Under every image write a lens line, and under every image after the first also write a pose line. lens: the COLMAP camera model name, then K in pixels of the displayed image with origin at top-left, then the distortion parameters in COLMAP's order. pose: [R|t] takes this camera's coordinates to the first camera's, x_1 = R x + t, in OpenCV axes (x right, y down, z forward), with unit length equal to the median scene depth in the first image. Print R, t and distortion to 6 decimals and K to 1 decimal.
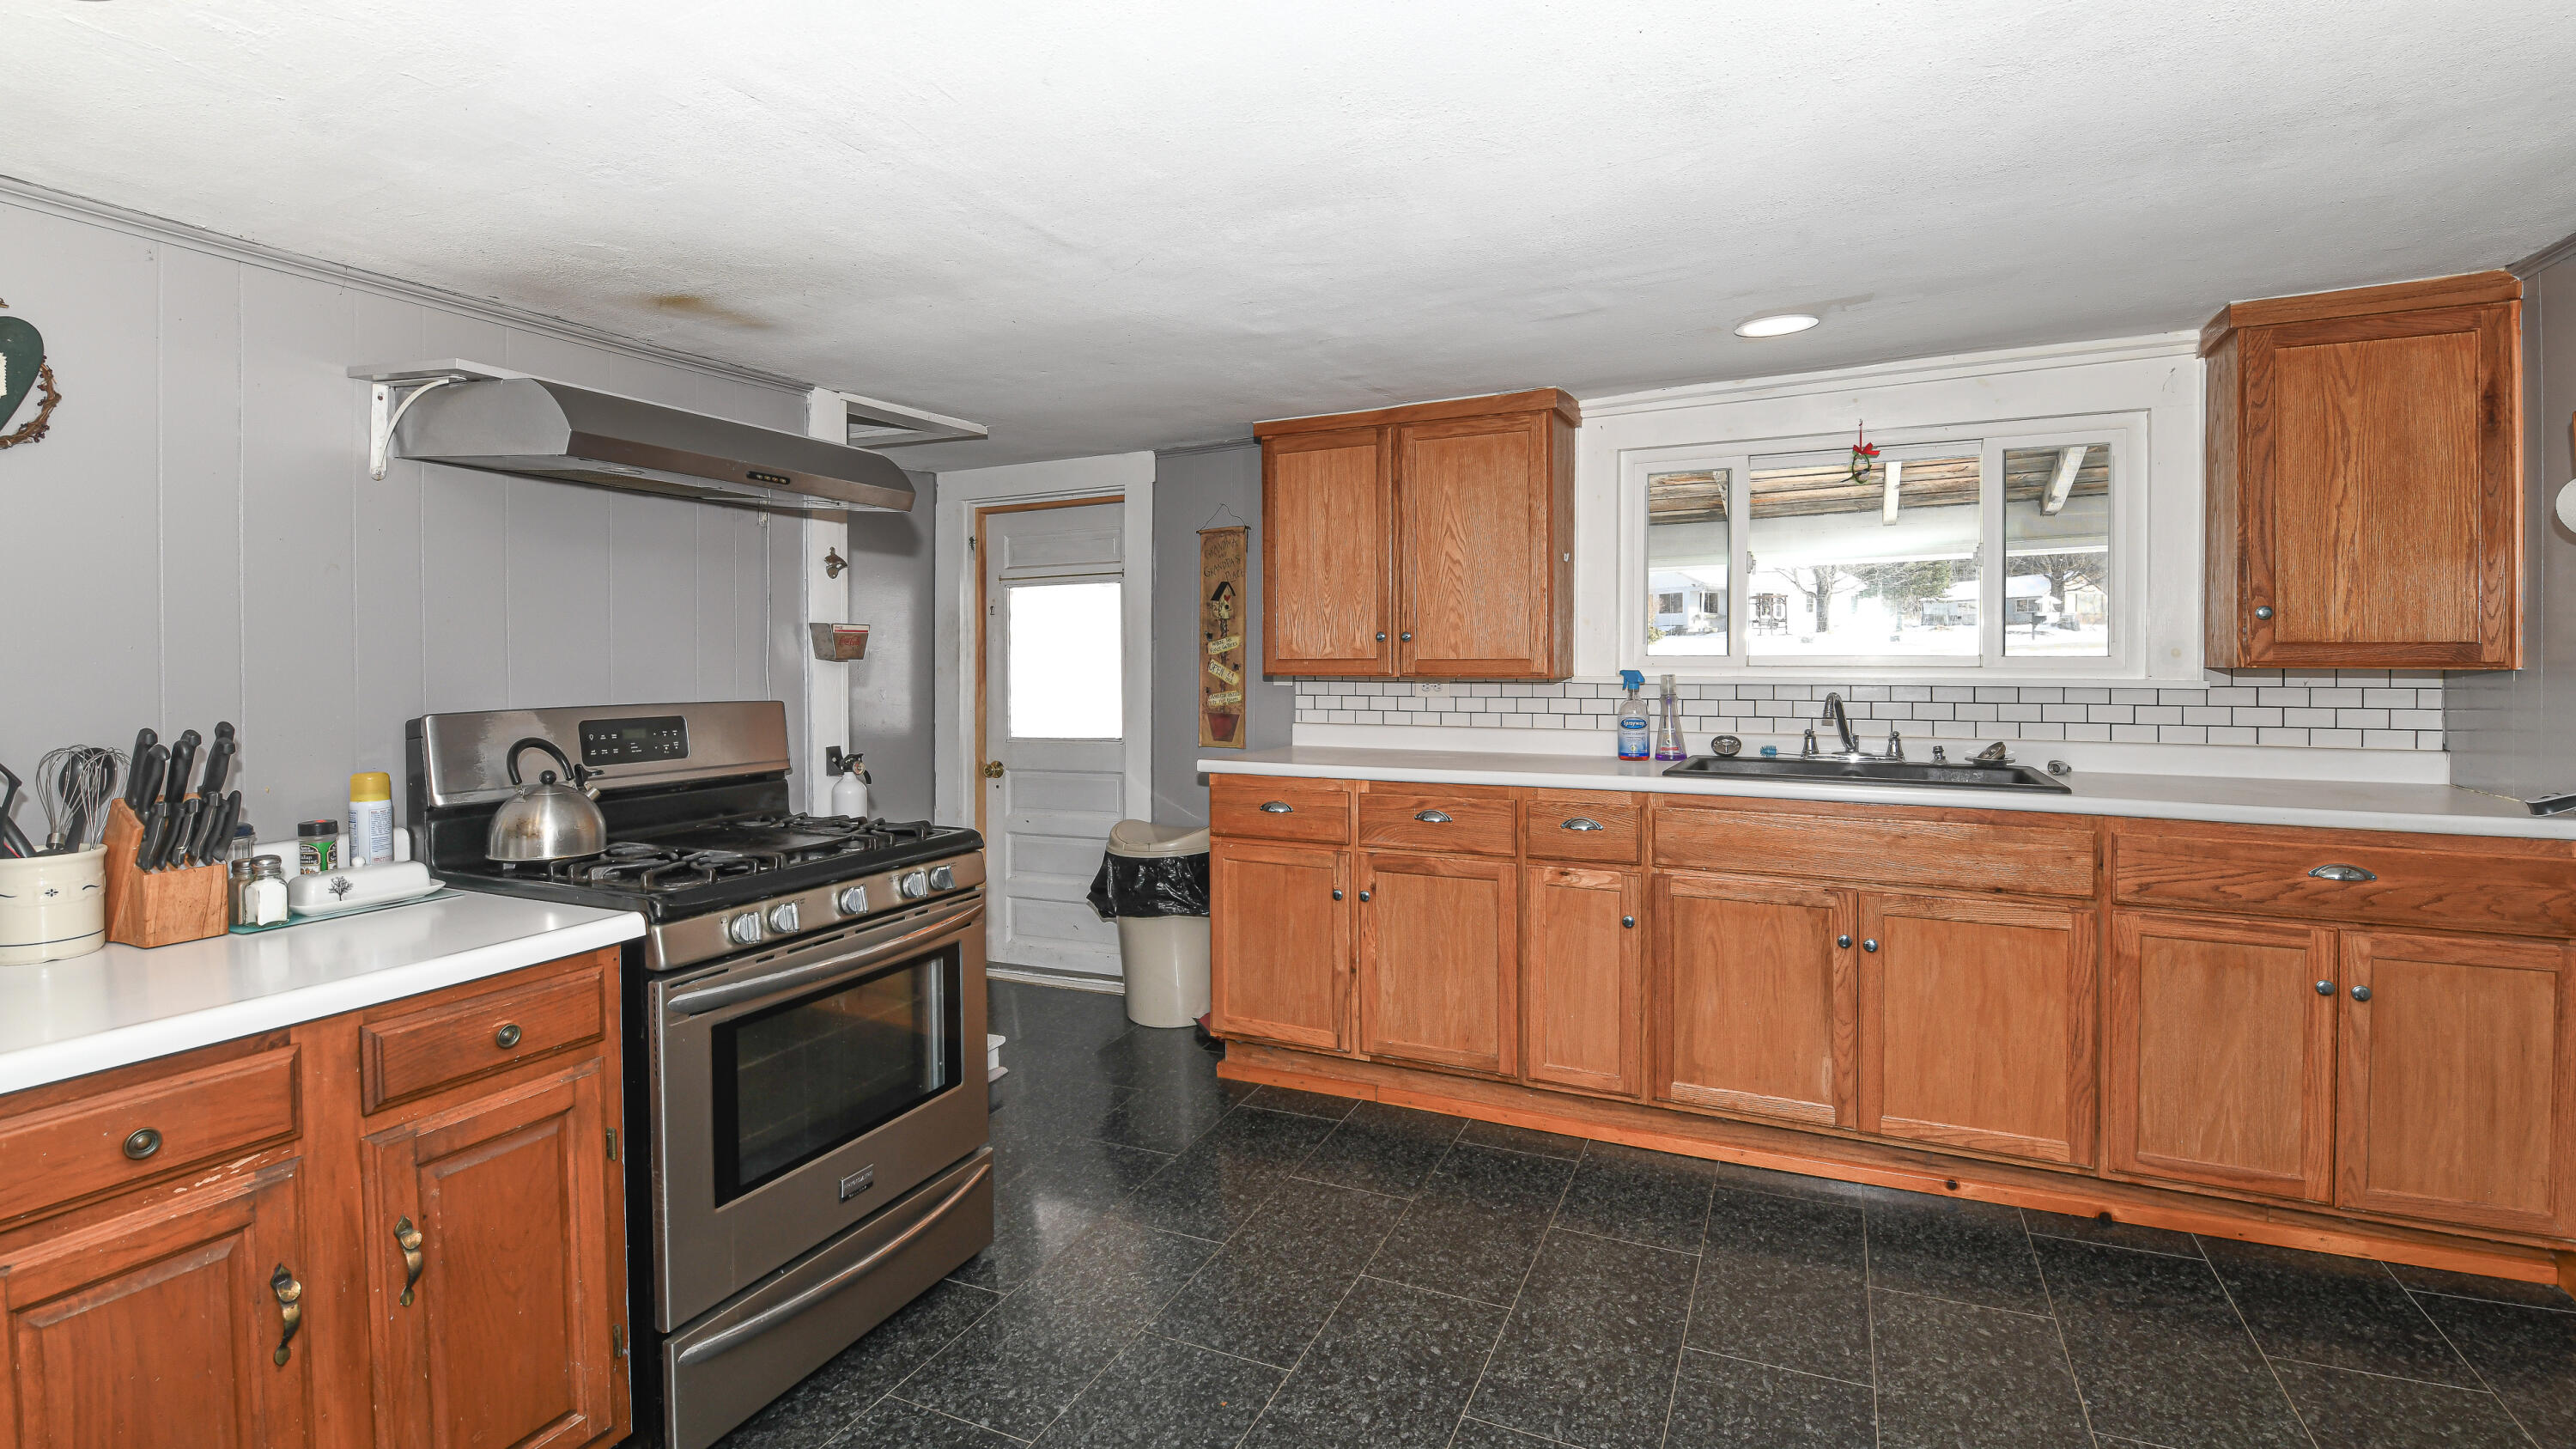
lens RADIAL K [[1140.1, 0, 1281.4], [0, 1140.1, 669.2], [0, 0, 1]] dist [0.003561, -0.009949]
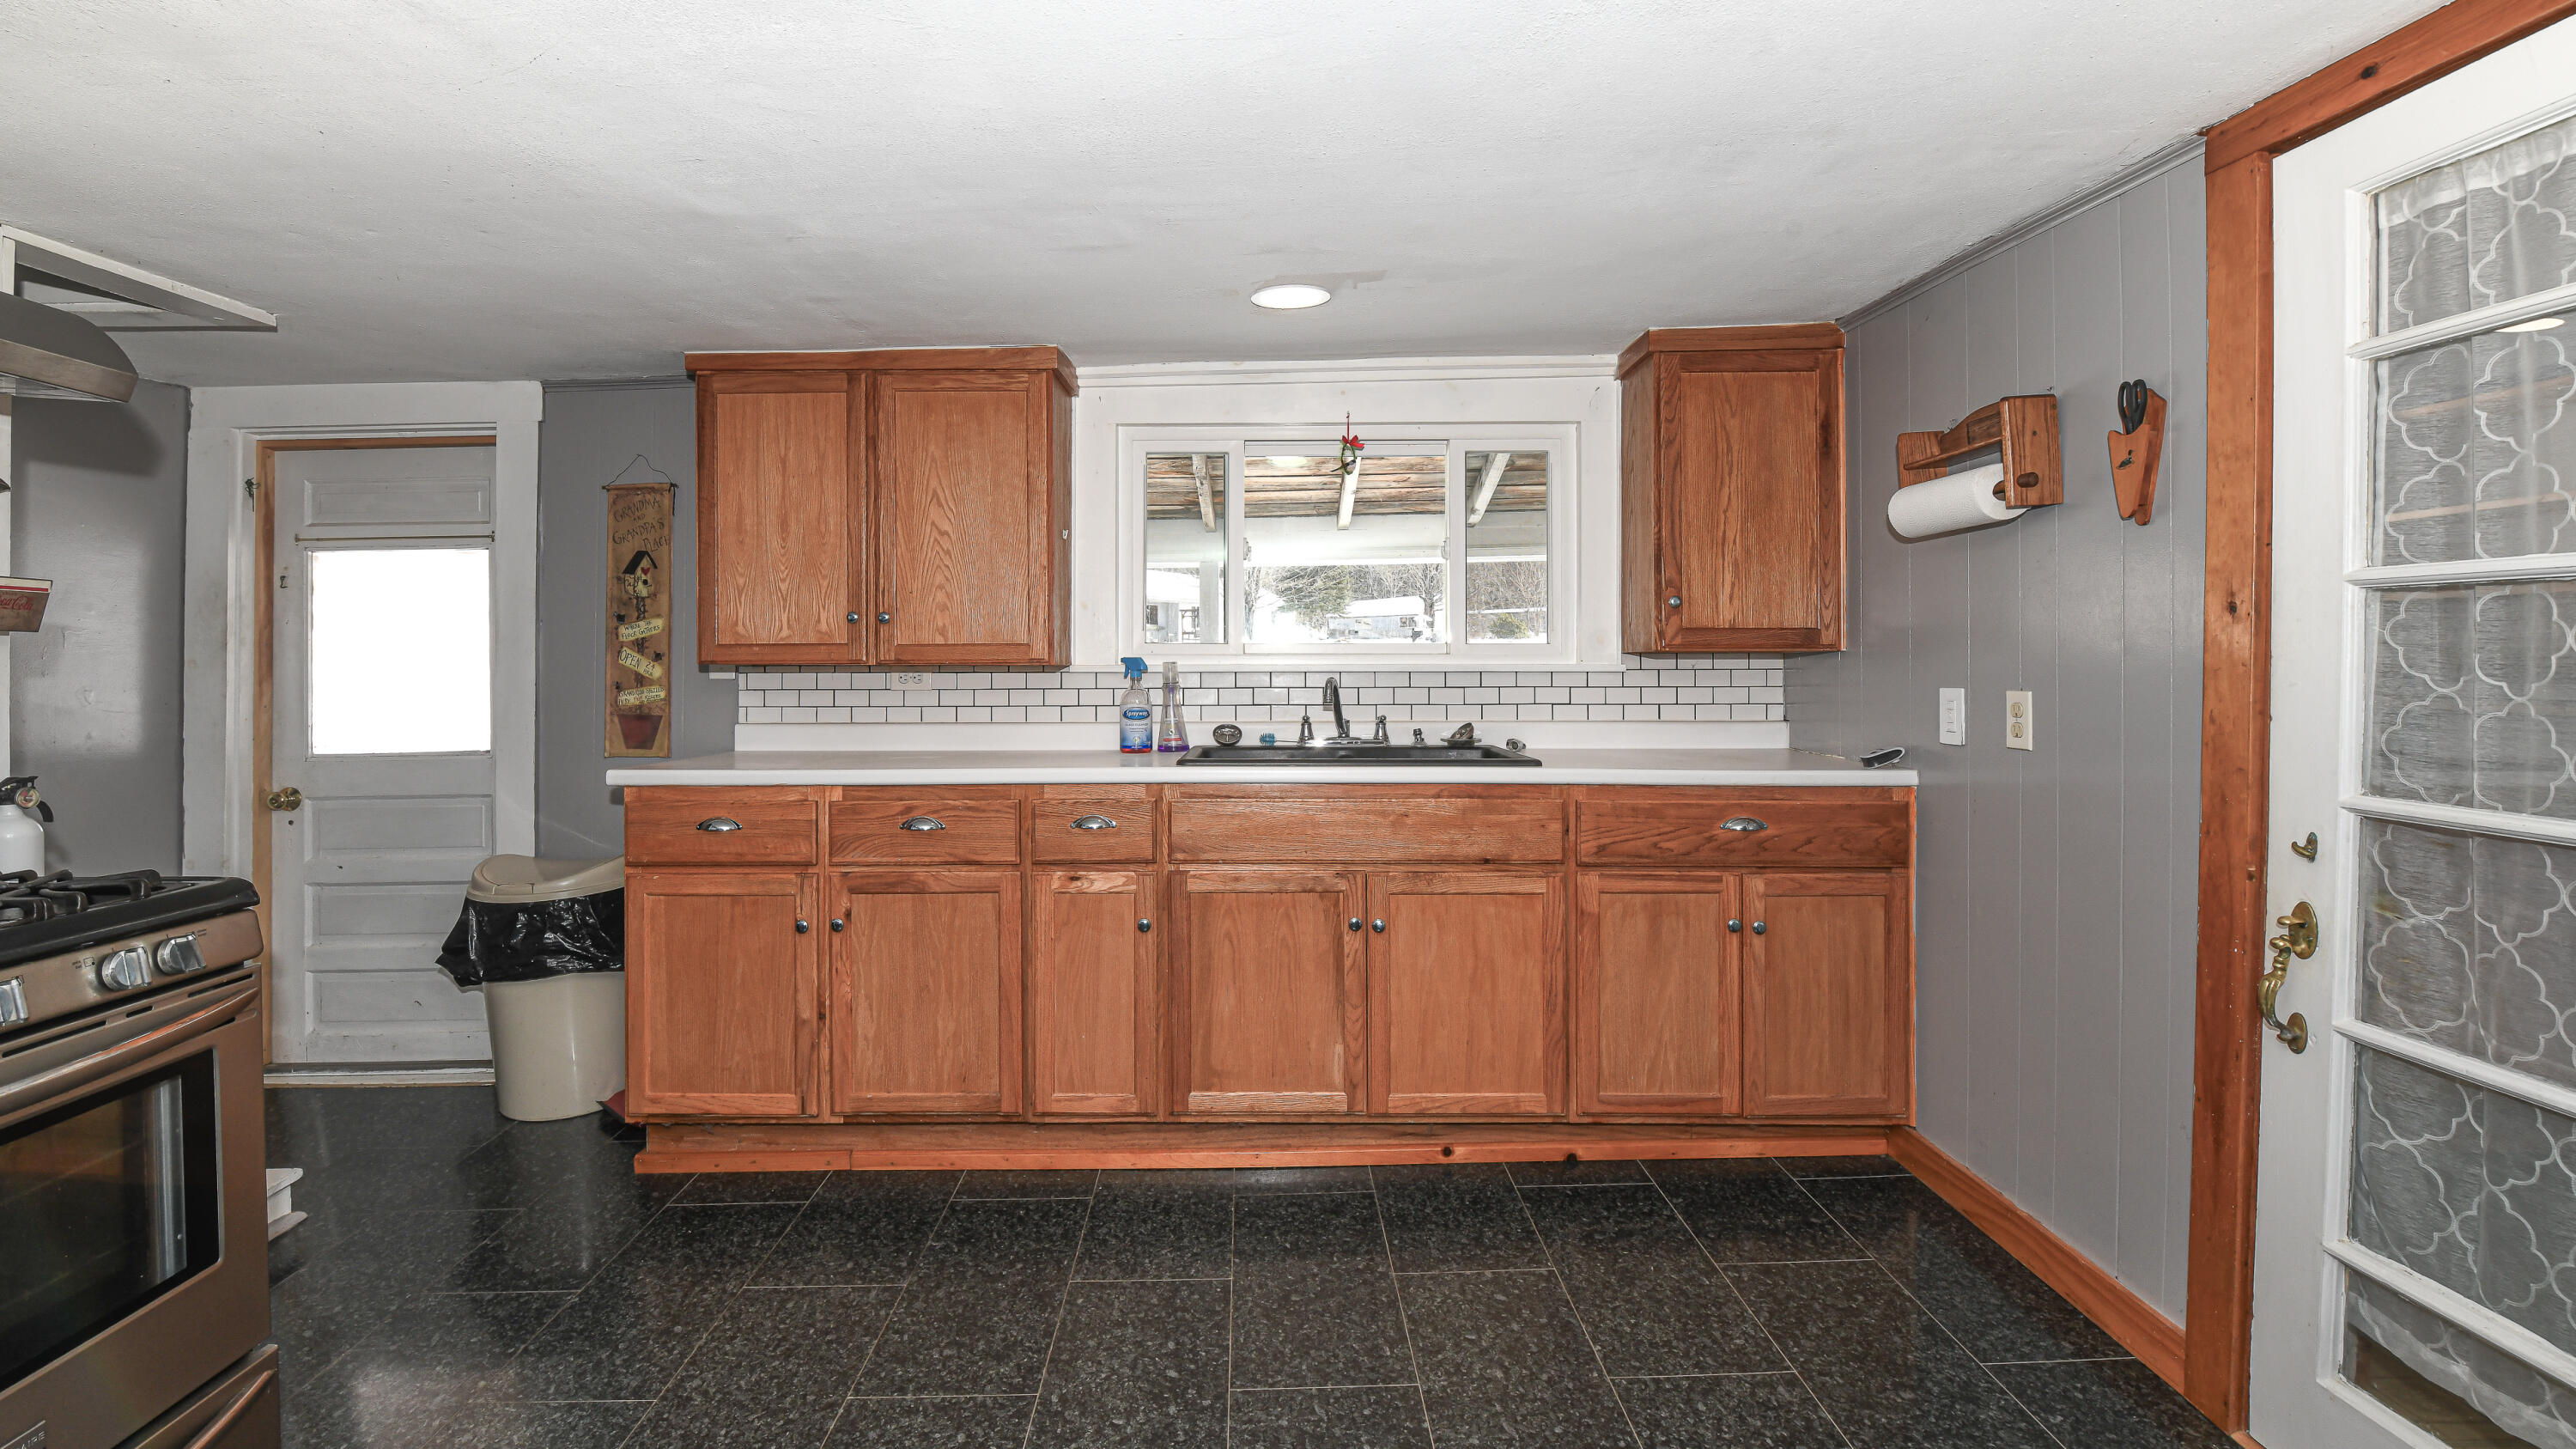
lens RADIAL K [[1150.4, 0, 1240.7], [0, 1150.4, 666.0], [0, 0, 1]] dist [0.002598, -0.012555]
pose [[0.903171, 0.001716, 0.429278, -0.024421], [0.004061, 0.999913, -0.012542, 0.024433], [-0.429263, 0.013071, 0.903085, 0.126447]]
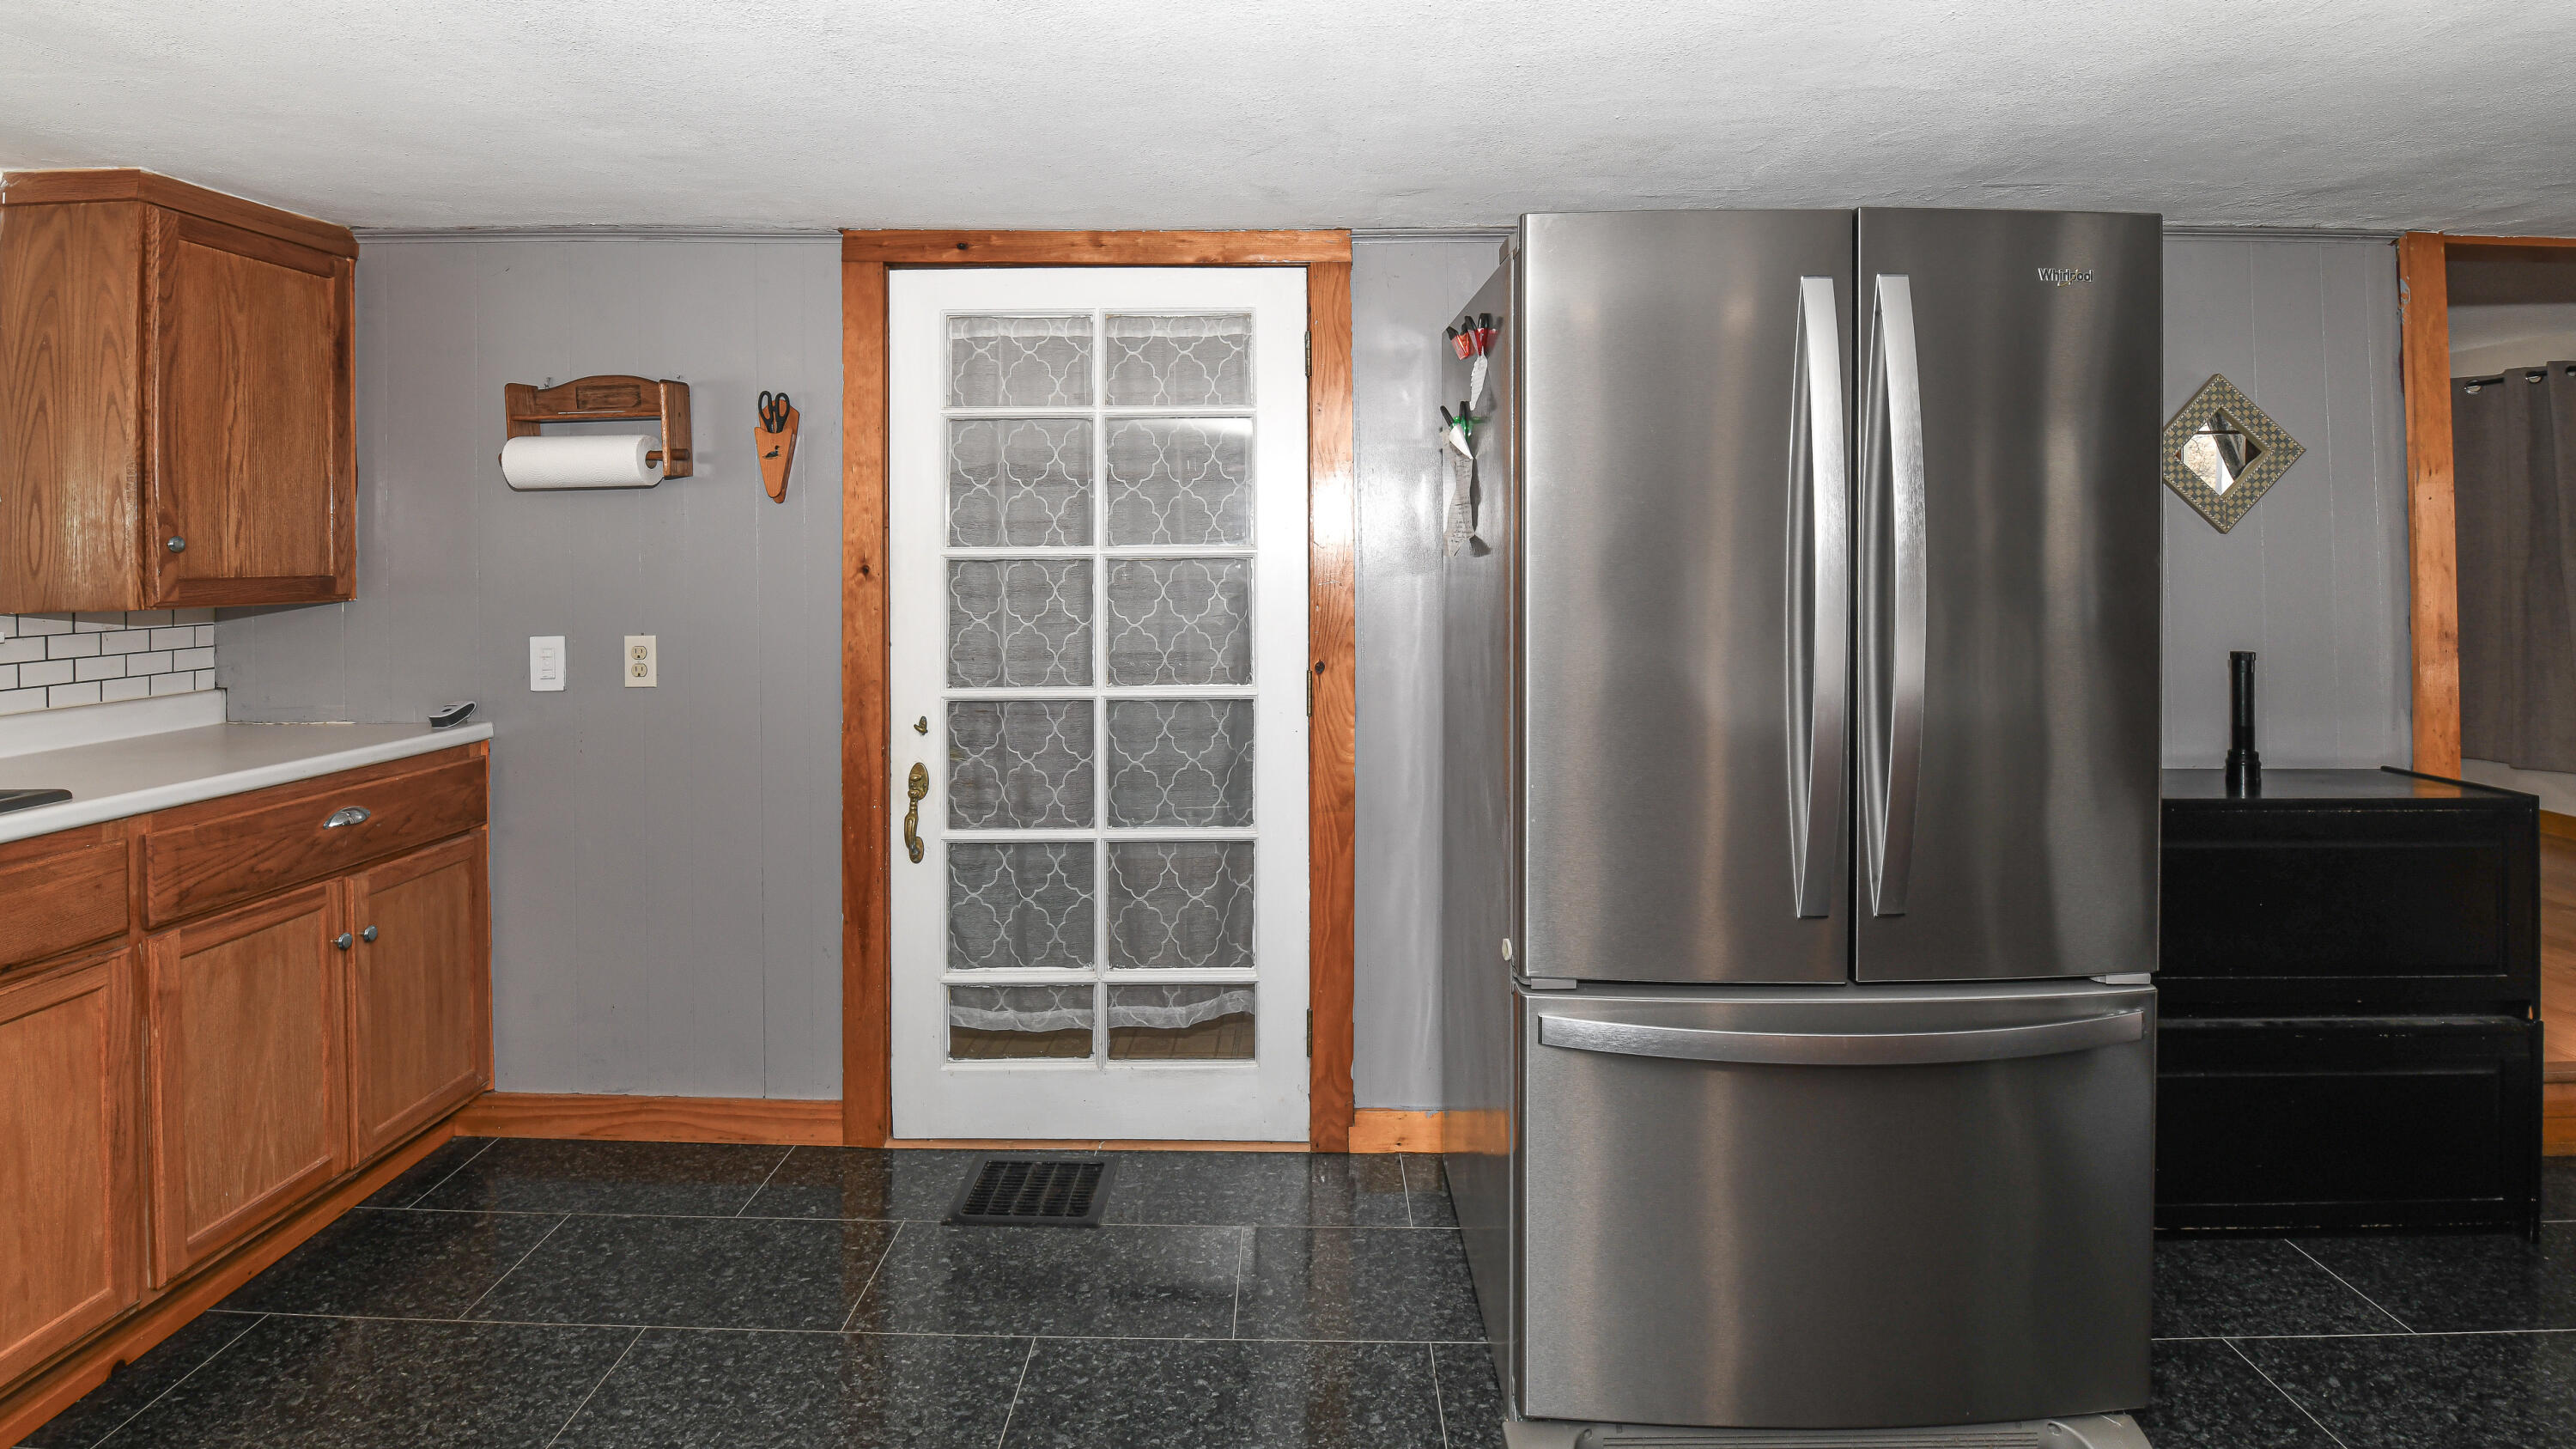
lens RADIAL K [[1200.9, 0, 1283.3], [0, 1200.9, 528.7], [0, 0, 1]] dist [0.003261, -0.007157]
pose [[-0.425199, 0.024936, 0.904756, -0.262531], [0.028747, 0.999488, -0.014037, -0.022158], [-0.904643, 0.020041, -0.425698, 0.560949]]
